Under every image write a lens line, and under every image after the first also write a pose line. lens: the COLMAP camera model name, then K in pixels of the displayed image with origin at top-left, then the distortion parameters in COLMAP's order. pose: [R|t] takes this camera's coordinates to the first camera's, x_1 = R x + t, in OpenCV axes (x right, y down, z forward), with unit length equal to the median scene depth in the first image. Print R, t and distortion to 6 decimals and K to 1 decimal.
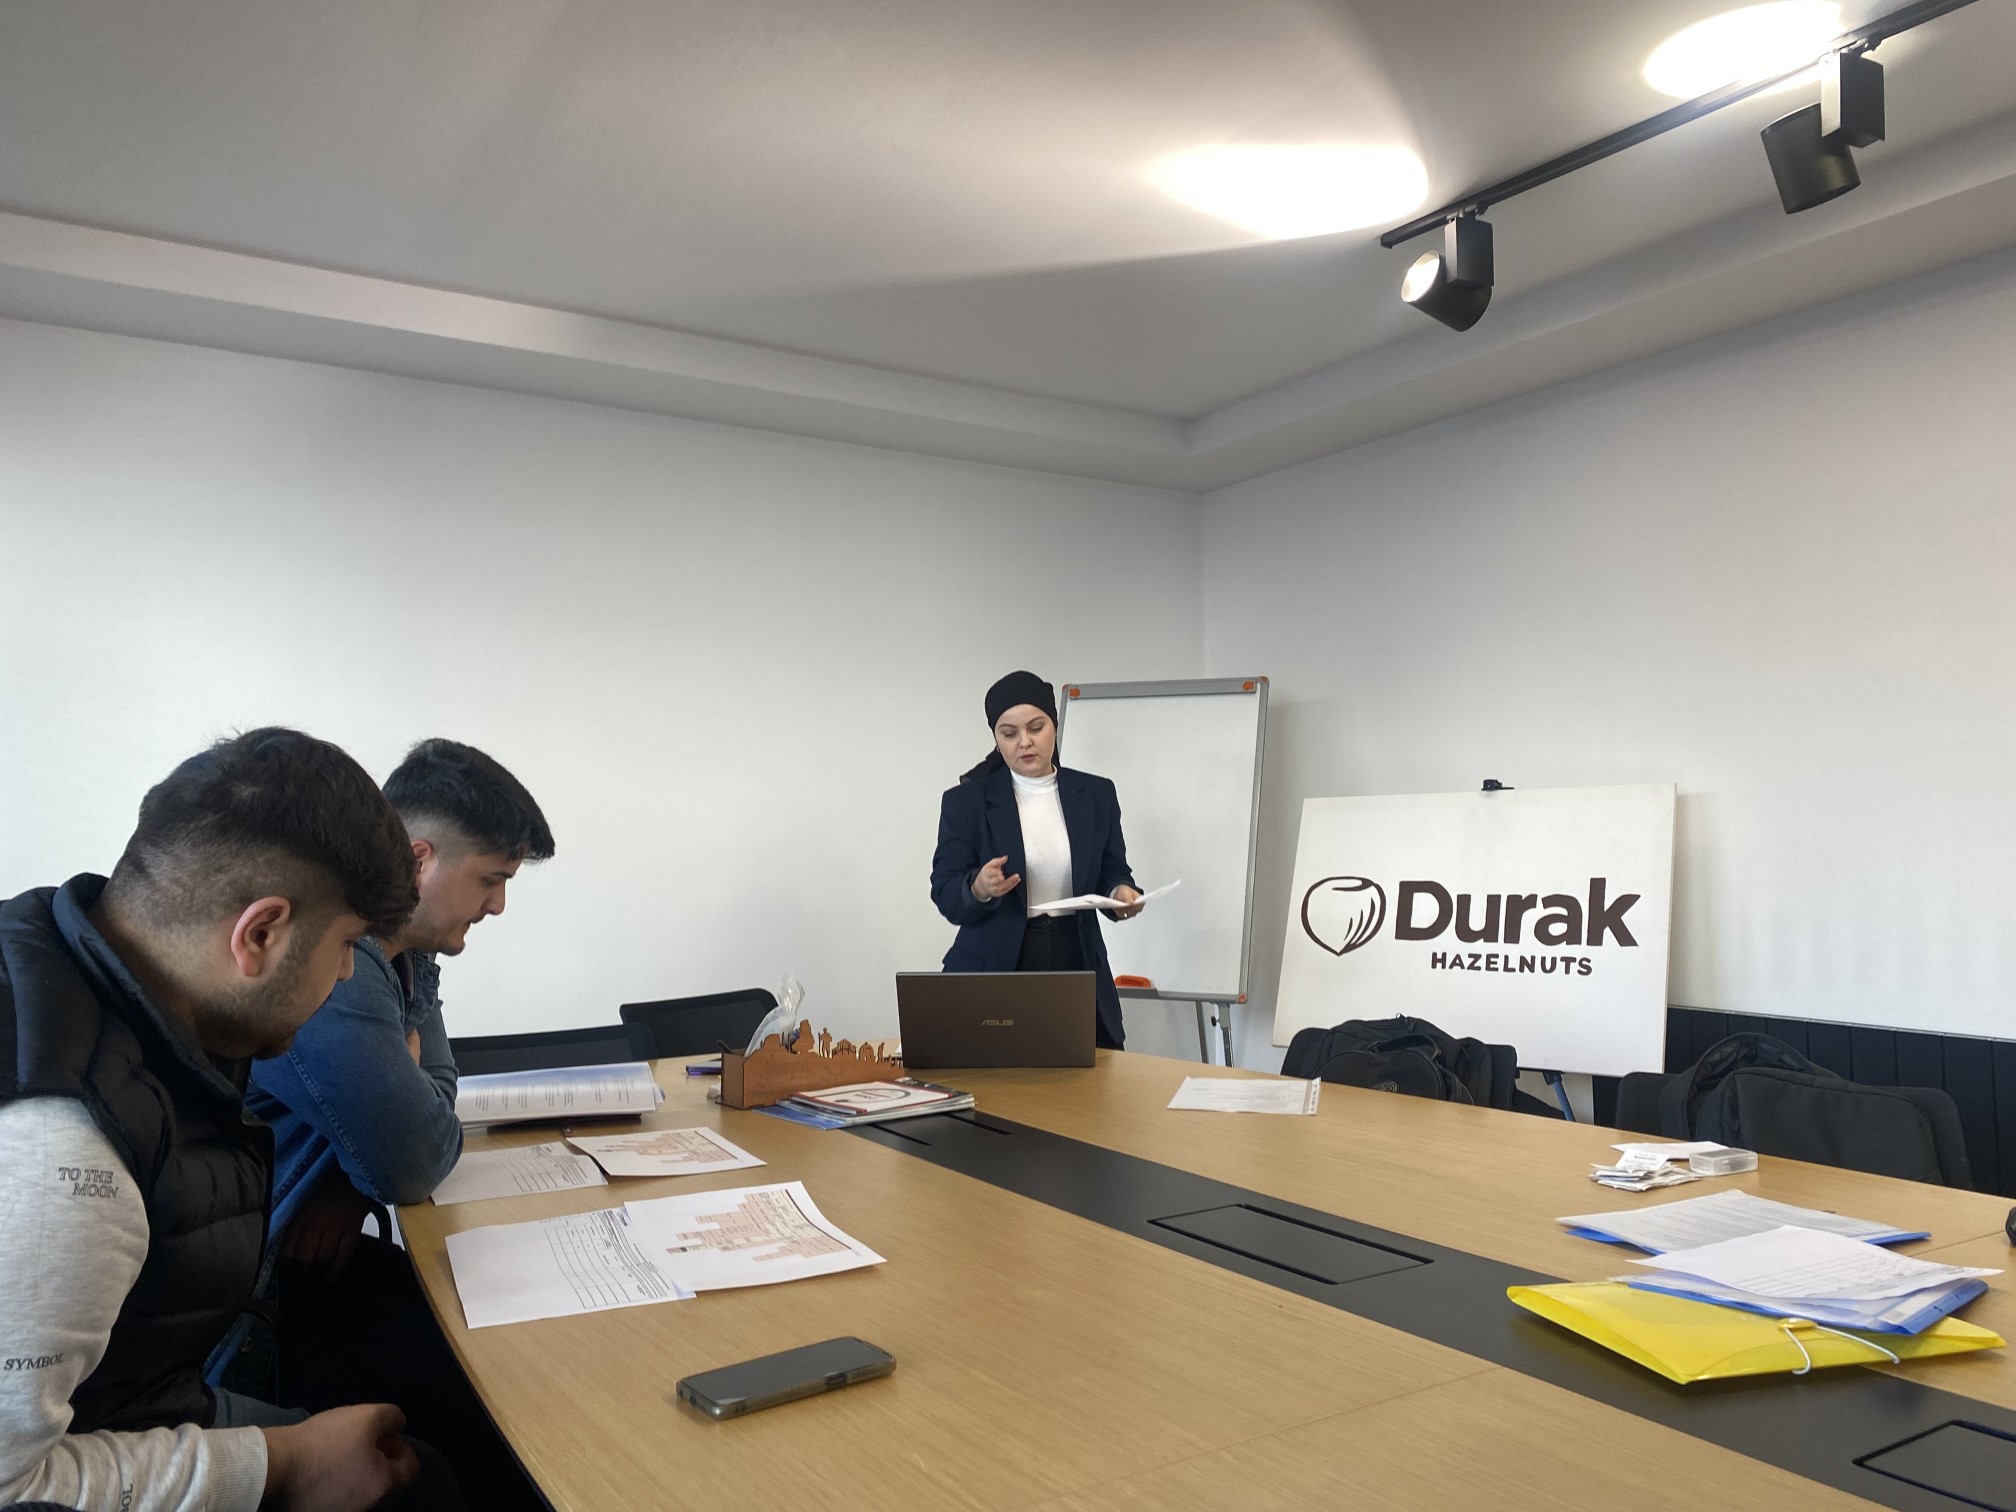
lens RADIAL K [[1547.3, 0, 998.3], [0, 1547.3, 729.3], [0, 0, 1]] dist [0.037688, -0.011847]
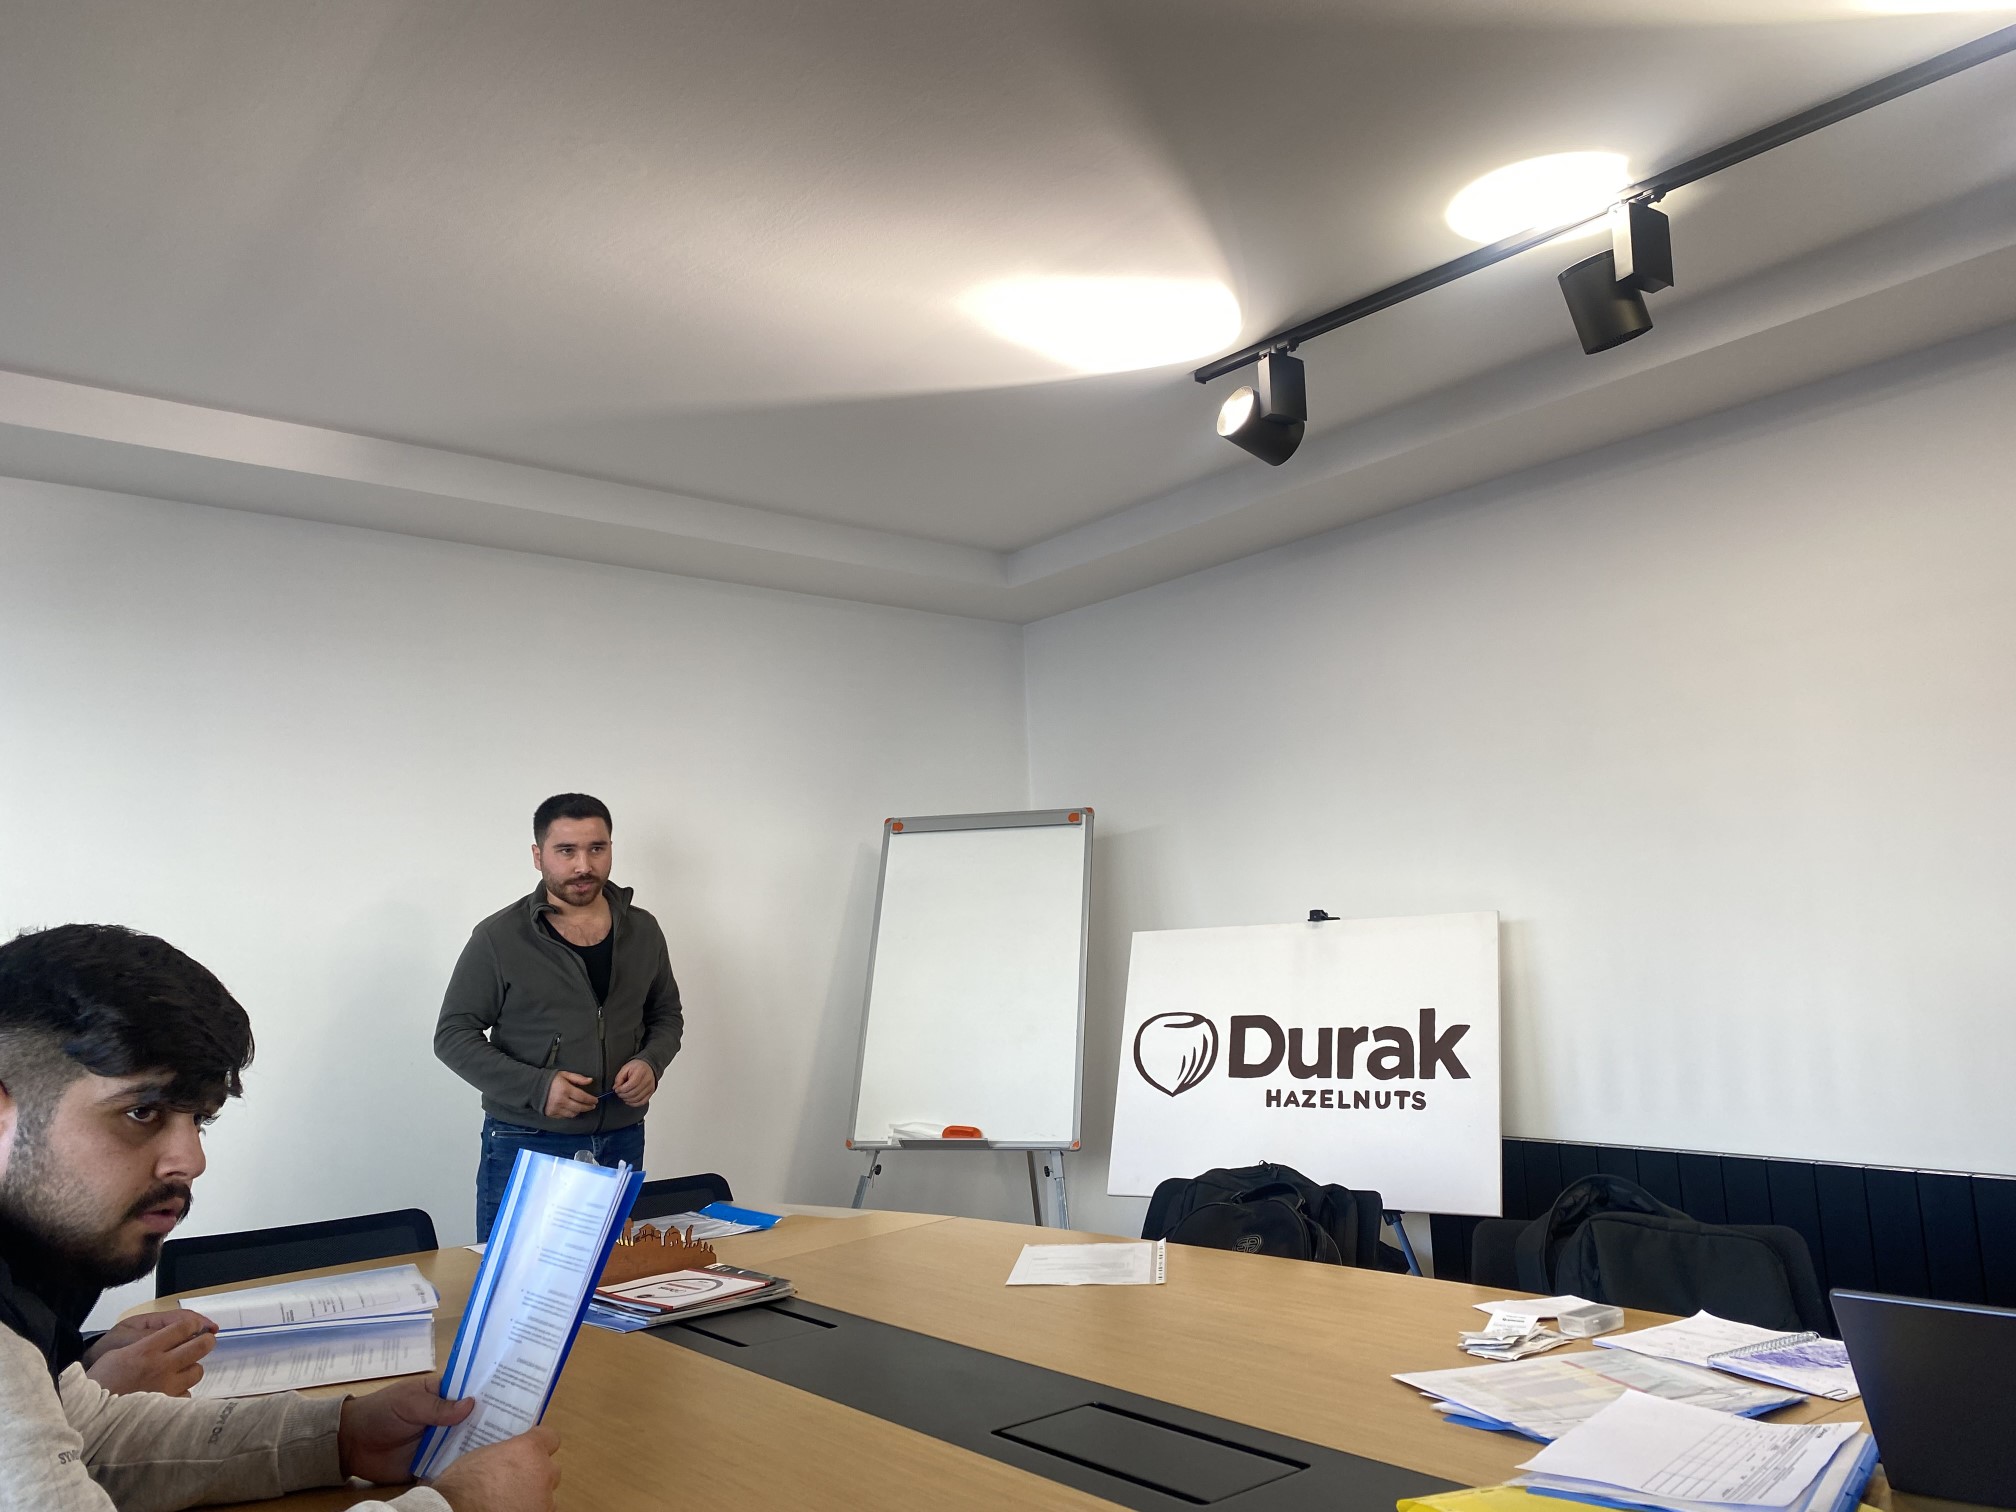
lens RADIAL K [[1540.9, 0, 1001.7], [0, 1540.9, 731.7], [0, 0, 1]] dist [0.099836, -0.134774]
pose [[0.992686, -0.009138, 0.120378, -0.001293], [0.019068, 0.996483, -0.081596, -0.004611], [-0.119209, 0.083295, 0.989369, 0.037865]]
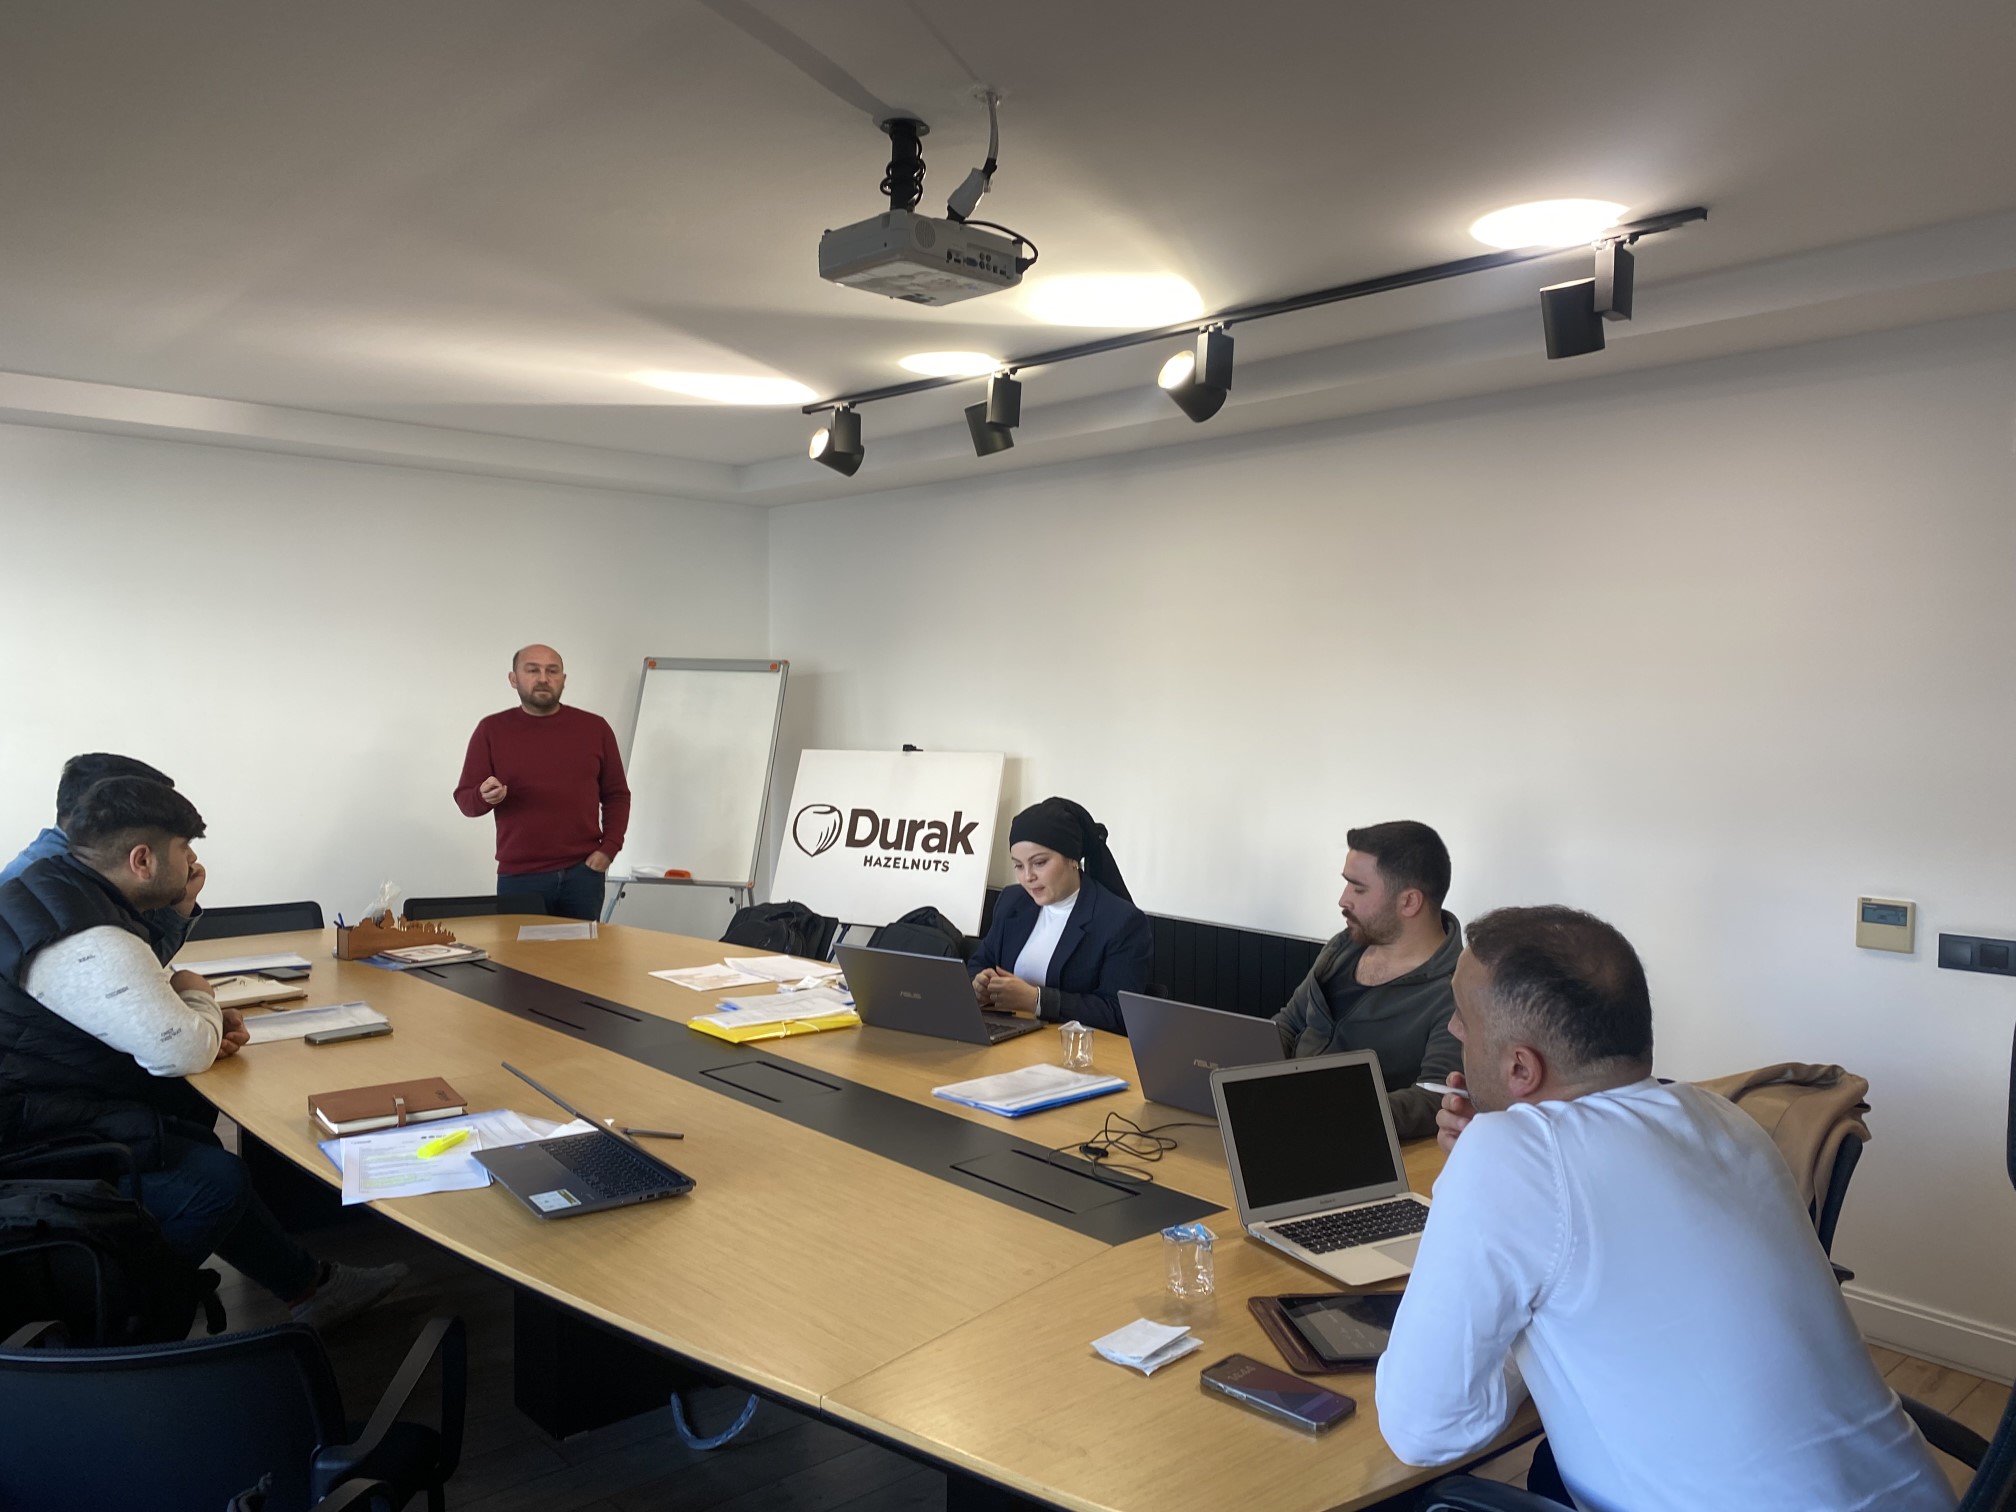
lens RADIAL K [[1520.8, 0, 1030.1], [0, 1520.8, 771.4], [0, 0, 1]] dist [0.092800, -0.132061]
pose [[0.984346, 0.011559, 0.175865, 0.185109], [-0.031727, 0.993167, 0.112303, -0.121125], [-0.173365, -0.116125, 0.977988, -0.524366]]
